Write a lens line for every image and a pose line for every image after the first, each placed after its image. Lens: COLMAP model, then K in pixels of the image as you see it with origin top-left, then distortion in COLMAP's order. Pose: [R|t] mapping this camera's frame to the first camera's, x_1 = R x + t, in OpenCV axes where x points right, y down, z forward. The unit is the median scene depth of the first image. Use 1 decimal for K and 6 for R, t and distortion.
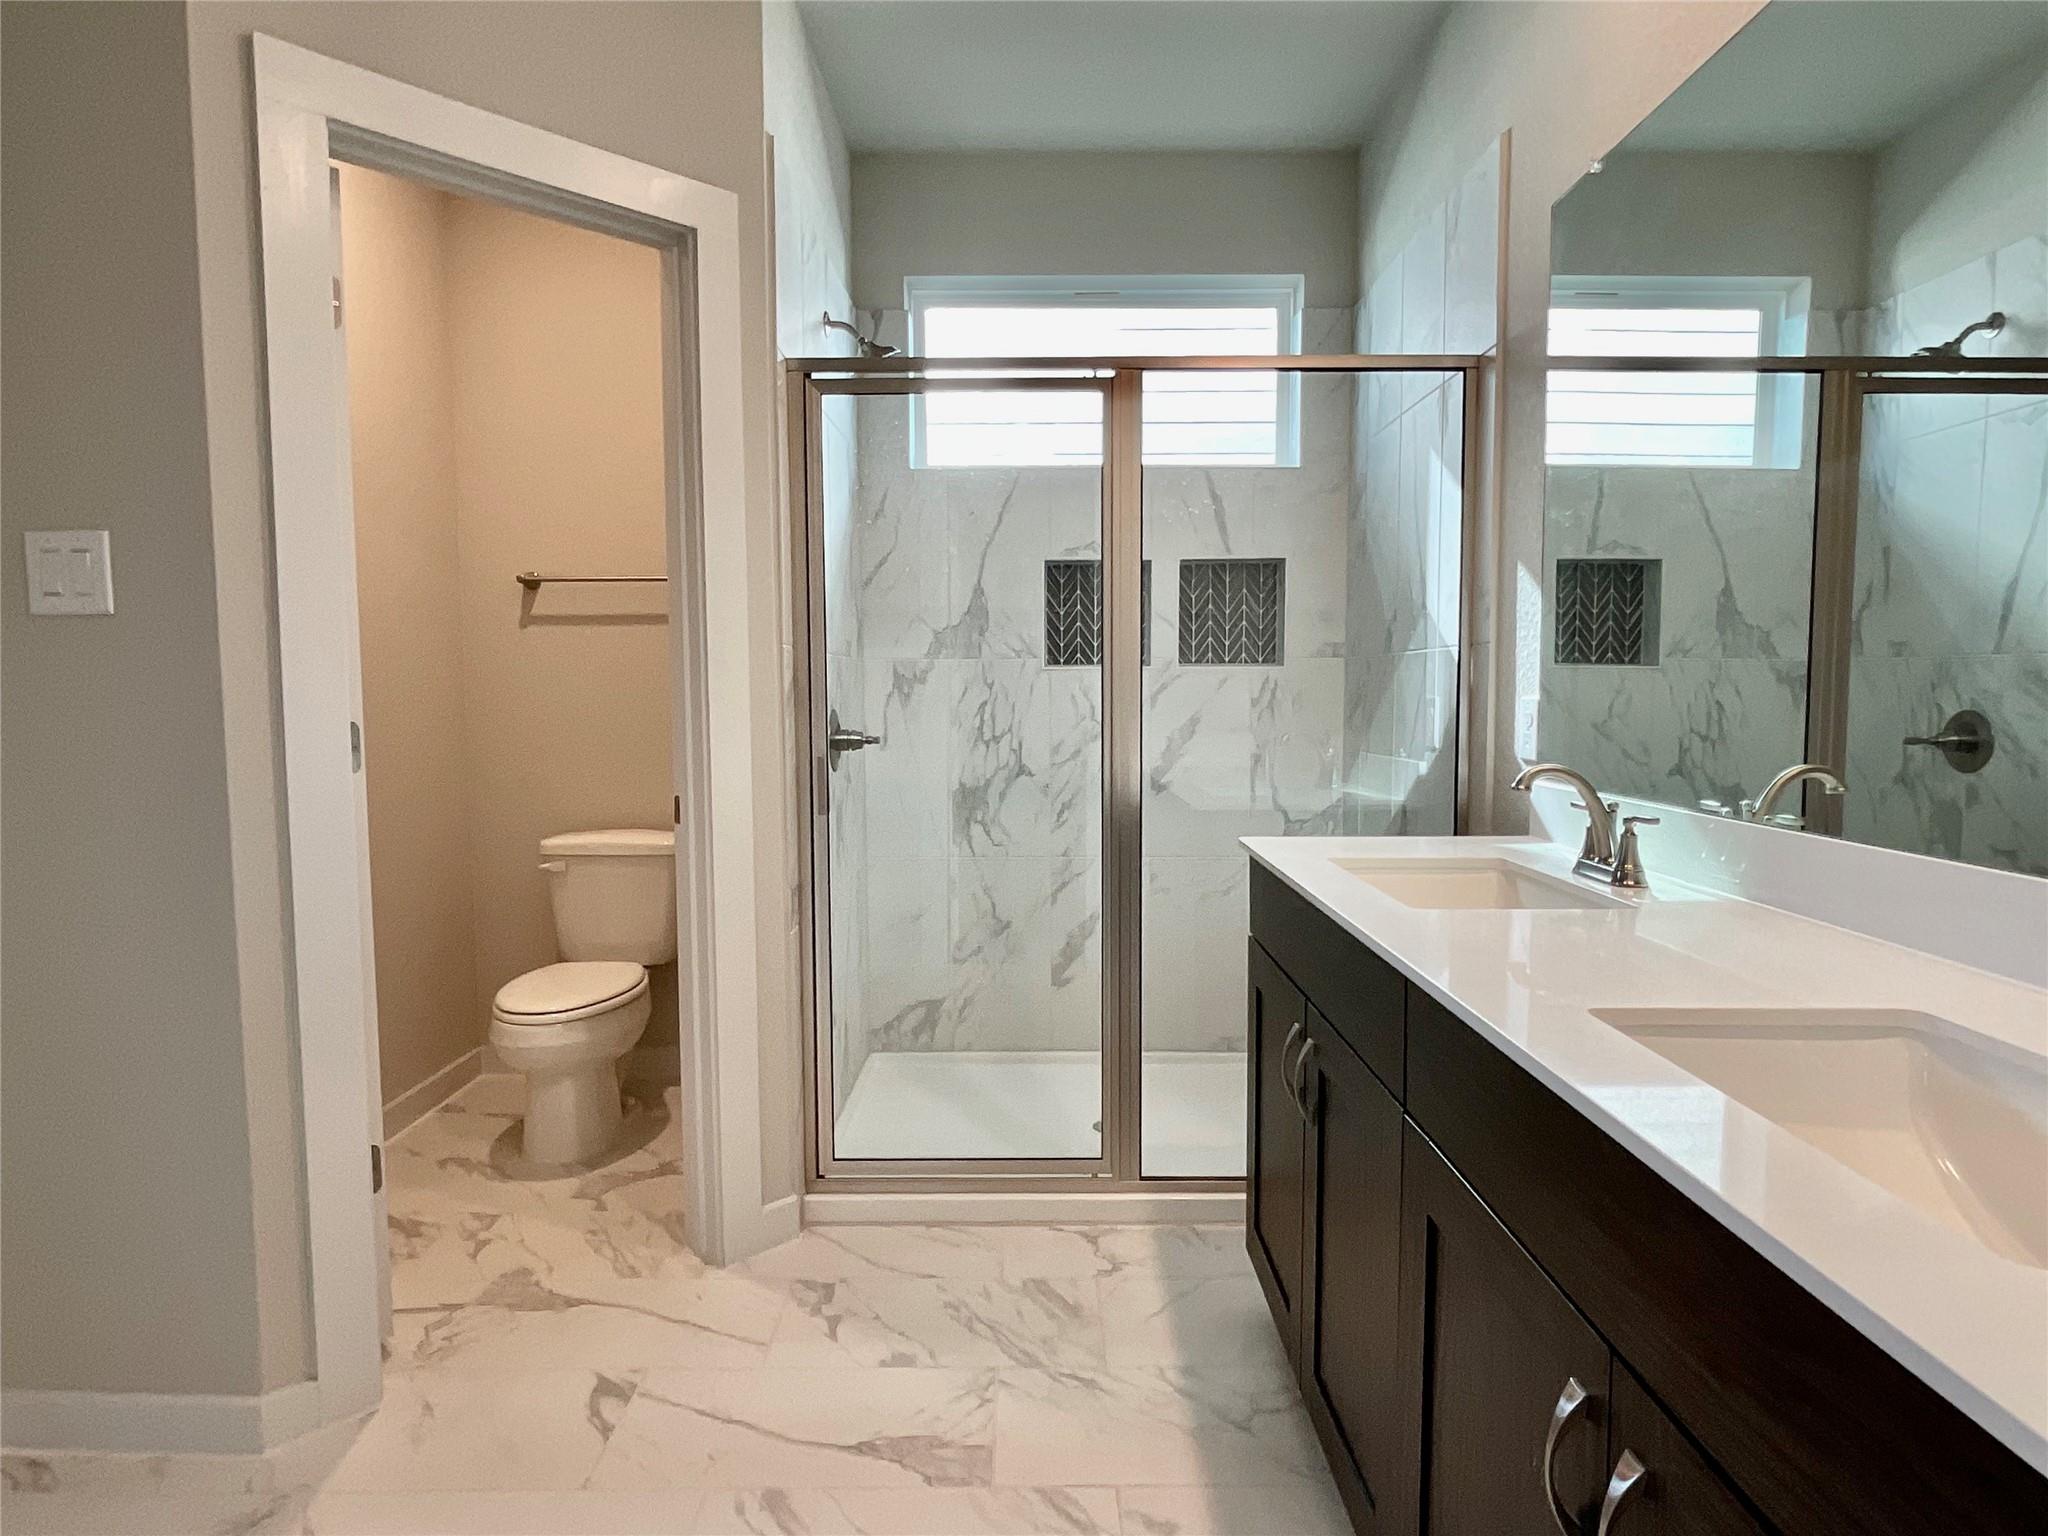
lens RADIAL K [[1132.3, 0, 1024.0], [0, 1132.3, 768.0], [0, 0, 1]] dist [0.000741, -0.001262]
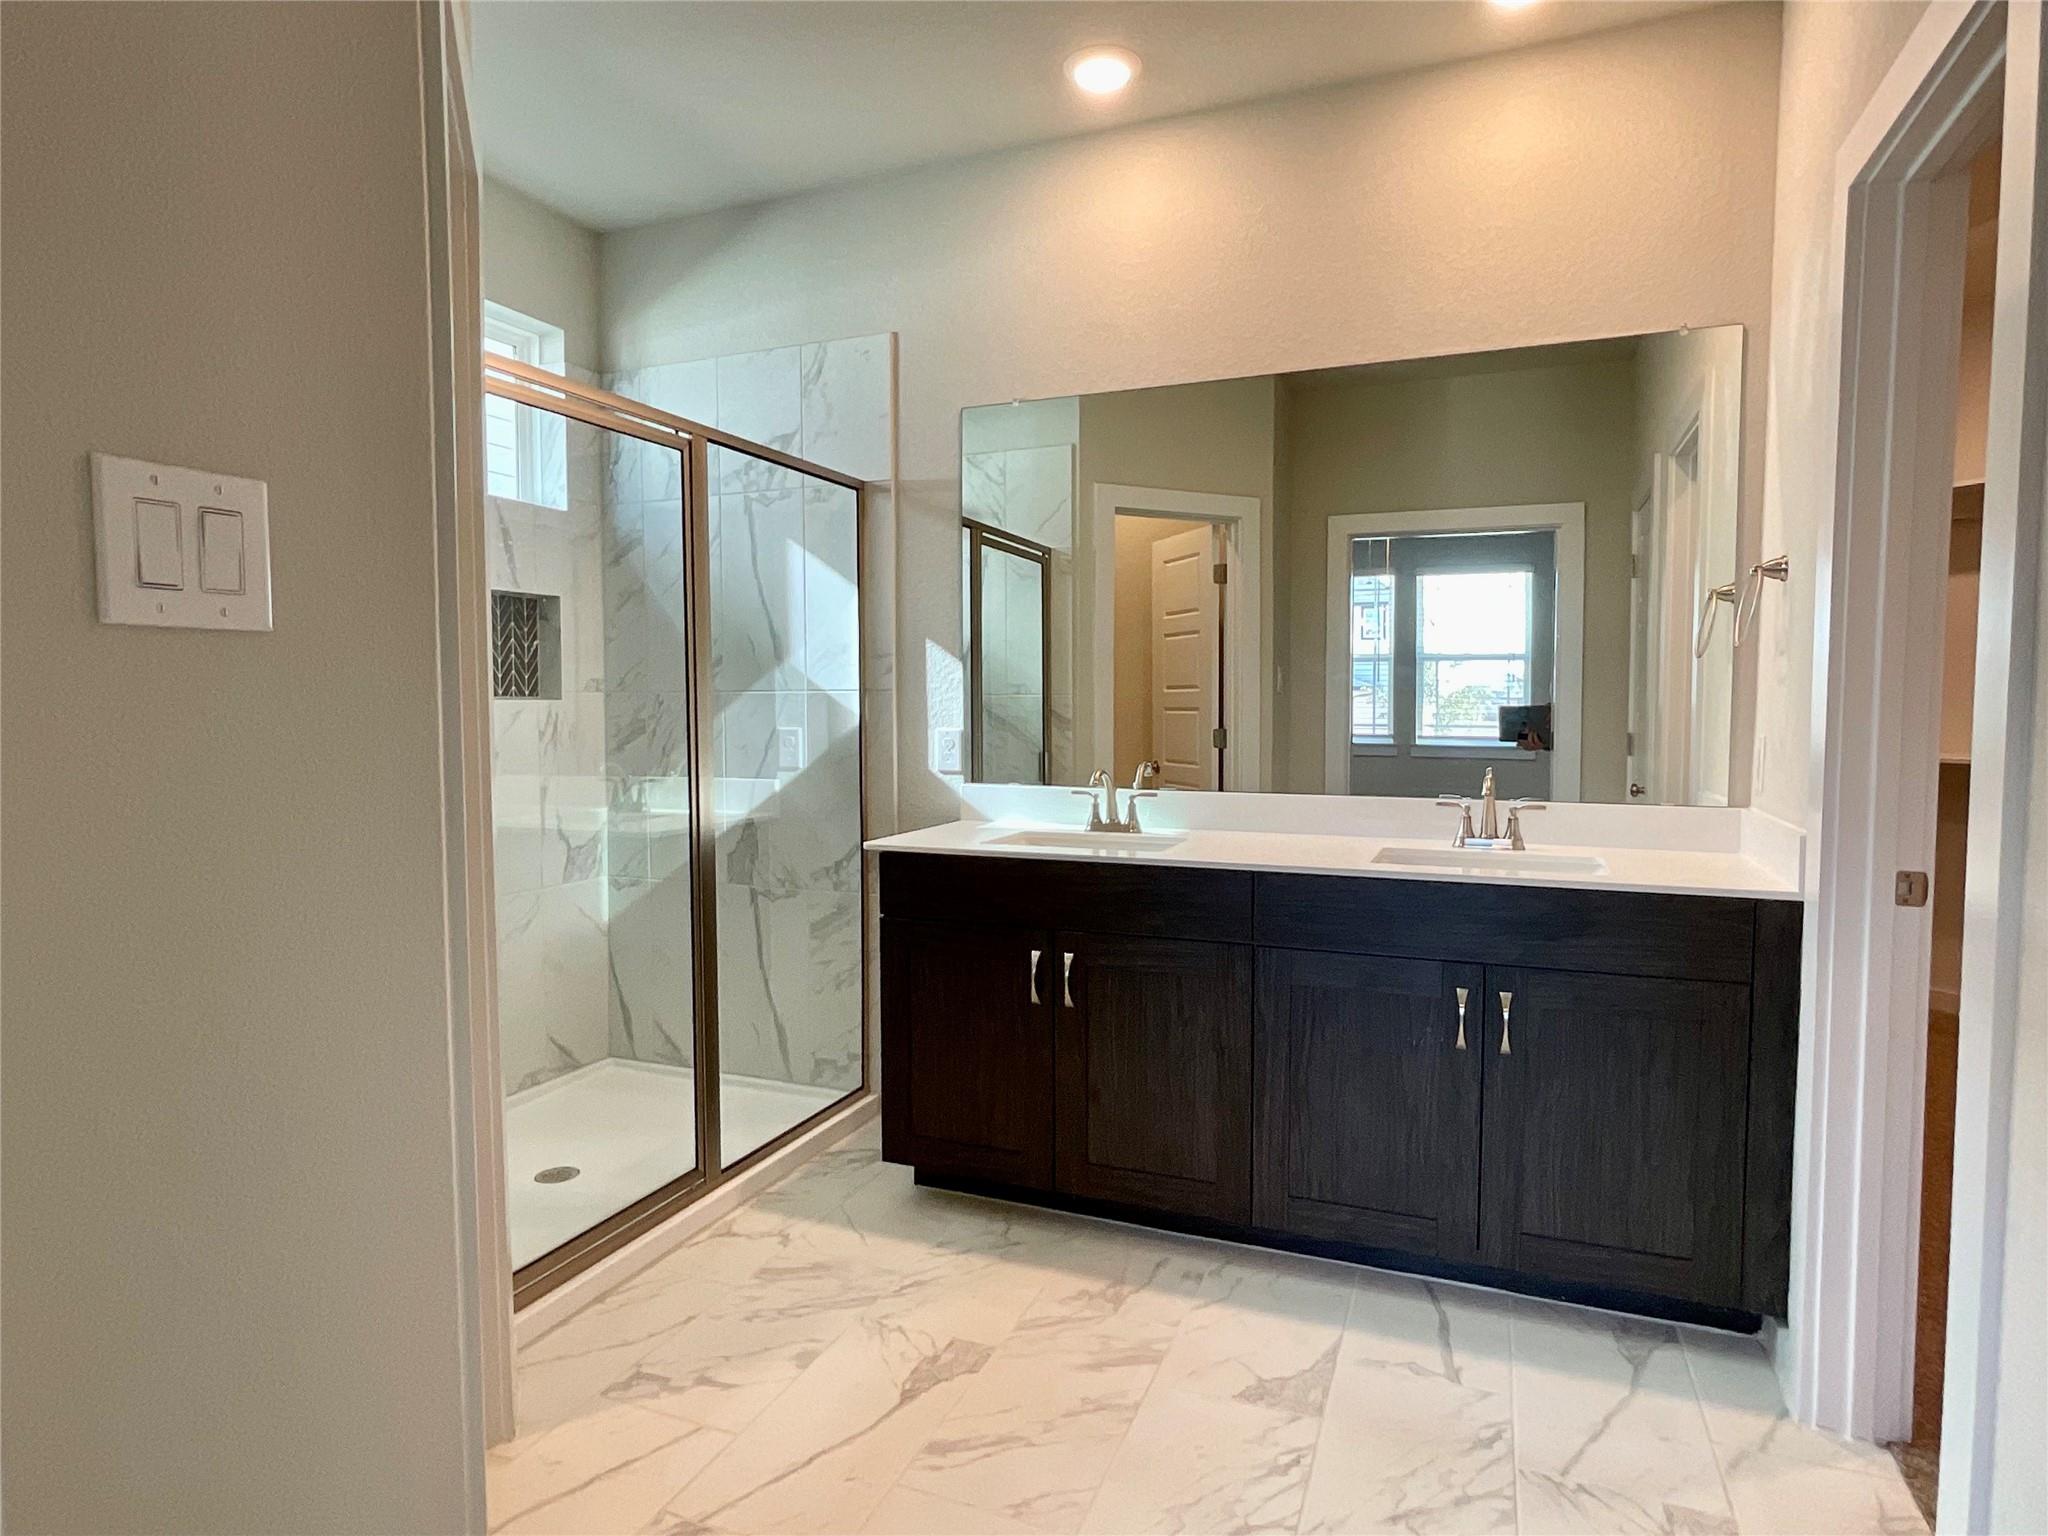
lens RADIAL K [[1111.1, 0, 1017.6], [0, 1111.1, 781.3], [0, 0, 1]] dist [-0.001869, -0.000596]
pose [[0.400229, -0.061275, 0.914364, -0.804825], [0.064257, 0.997183, 0.038699, -0.041746], [-0.914160, 0.043266, 0.403038, 0.309033]]
